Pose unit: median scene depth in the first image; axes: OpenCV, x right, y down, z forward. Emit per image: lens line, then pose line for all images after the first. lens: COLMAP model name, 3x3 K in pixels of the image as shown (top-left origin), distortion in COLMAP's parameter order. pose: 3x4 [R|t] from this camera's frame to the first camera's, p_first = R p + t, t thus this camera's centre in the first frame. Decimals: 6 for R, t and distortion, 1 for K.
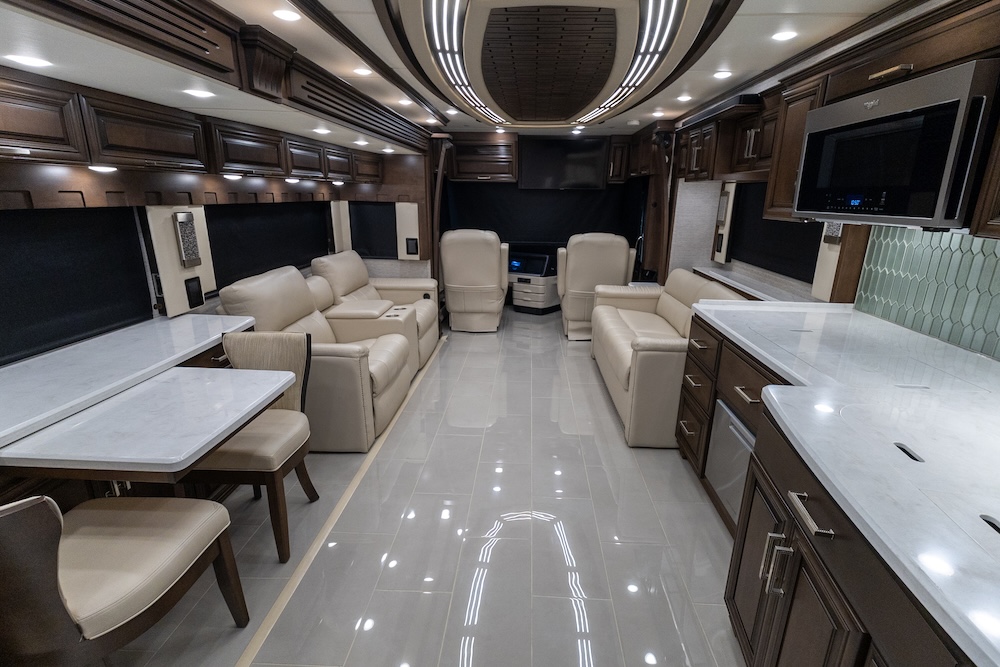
lens RADIAL K [[463.0, 0, 500.5], [0, 463.0, 328.9], [0, 0, 1]] dist [0.028656, -0.009153]
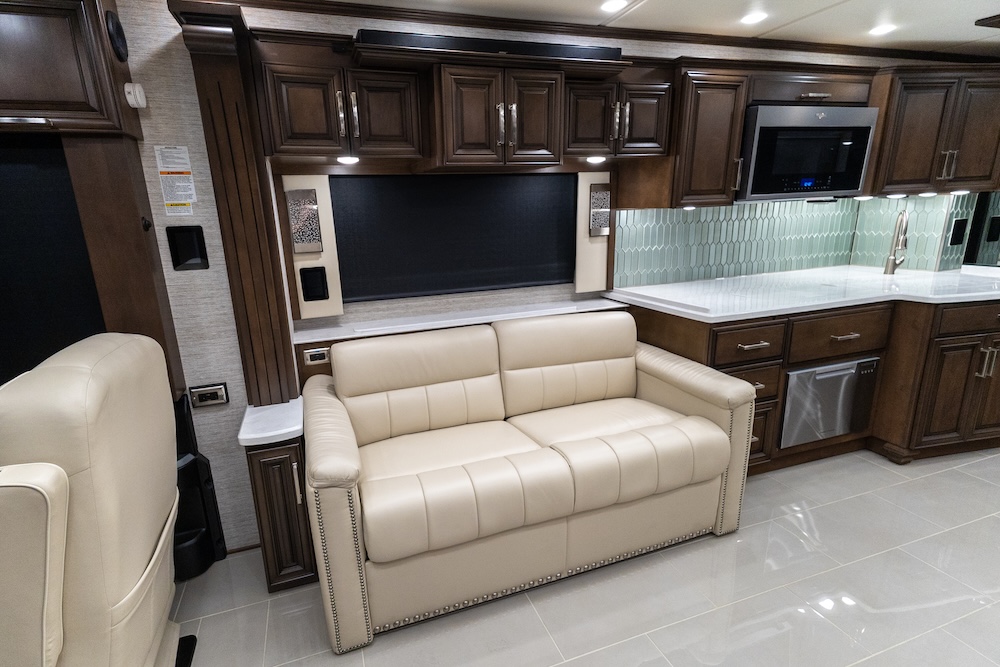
lens RADIAL K [[472.5, 0, 468.9], [0, 472.5, 331.6], [0, 0, 1]] dist [0.037915, -0.012178]
pose [[-0.377388, -0.227052, 0.897789, -0.190534], [0.288565, 0.892375, 0.346983, -0.471146], [-0.879948, 0.390018, -0.271252, 1.731794]]
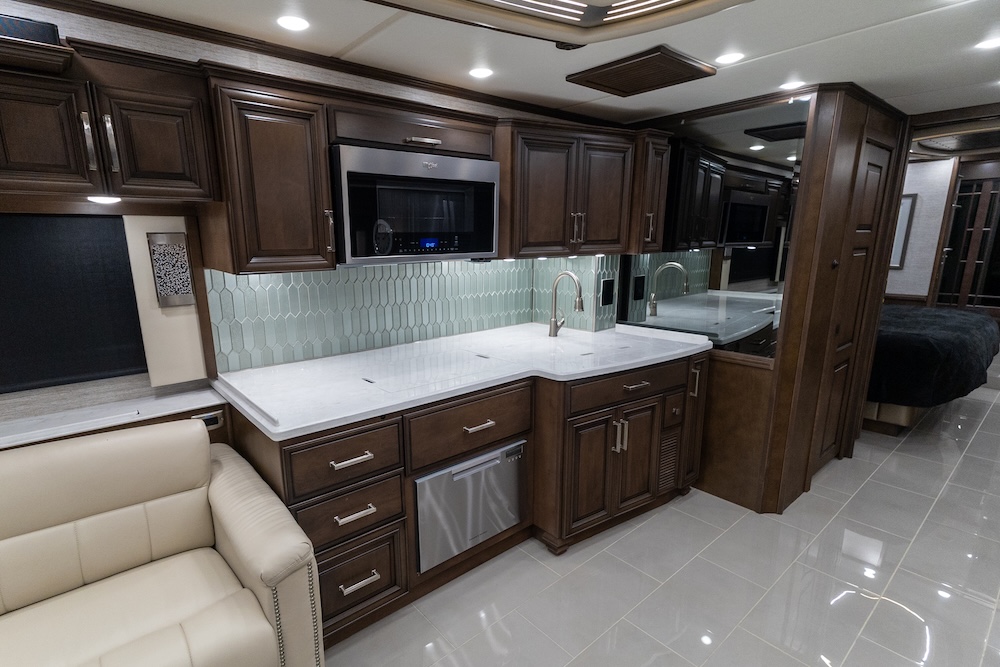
lens RADIAL K [[481.0, 0, 456.7], [0, 481.0, 344.1], [0, 0, 1]] dist [0.017527, 0.000074]
pose [[-0.669547, -0.162863, 0.724695, -0.149625], [0.211154, 0.893677, 0.395924, -0.358205], [-0.712124, 0.418112, -0.563969, 1.217753]]
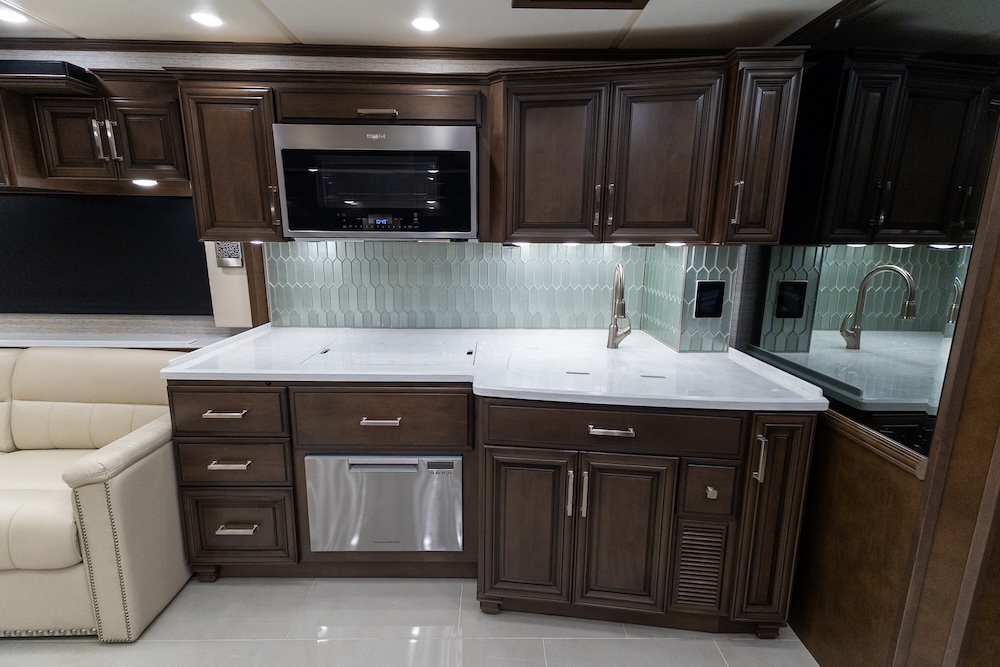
lens RADIAL K [[463.0, 0, 500.5], [0, 463.0, 328.9], [0, 0, 1]] dist [0.028656, -0.009153]
pose [[-0.072493, -0.211772, 0.974627, -0.286866], [0.267651, 0.937223, 0.223553, -0.139875], [-0.960785, 0.277066, -0.011261, 0.564562]]
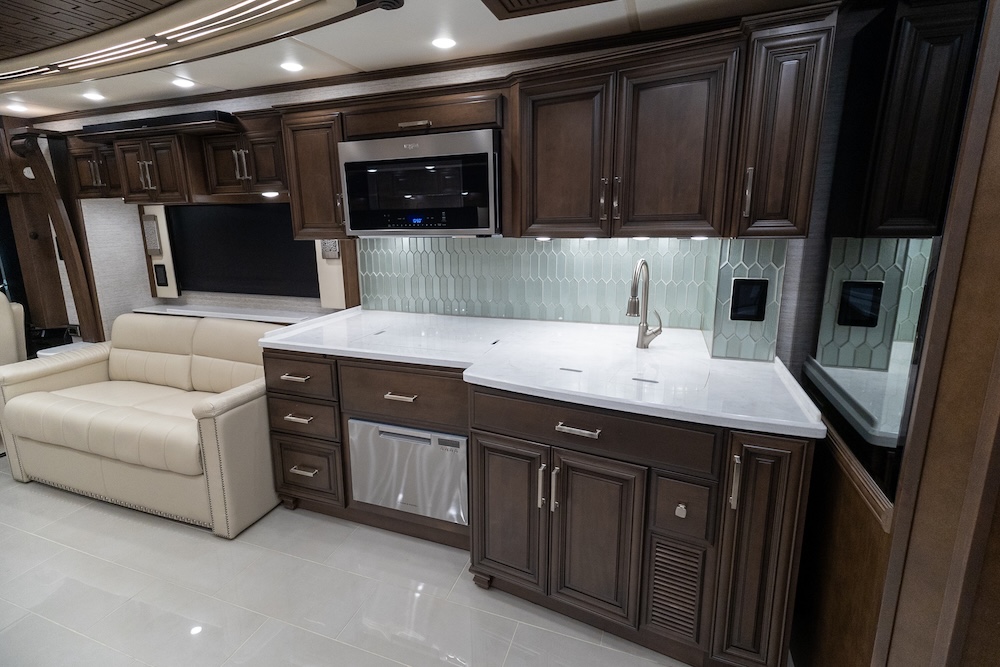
lens RADIAL K [[486.9, 0, 487.0], [0, 486.9, 319.0], [0, 0, 1]] dist [0.020480, -0.000576]
pose [[0.300912, -0.212614, 0.929649, -0.328744], [0.286717, 0.949899, 0.124440, -0.088045], [-0.909531, 0.229100, 0.346796, 0.300997]]
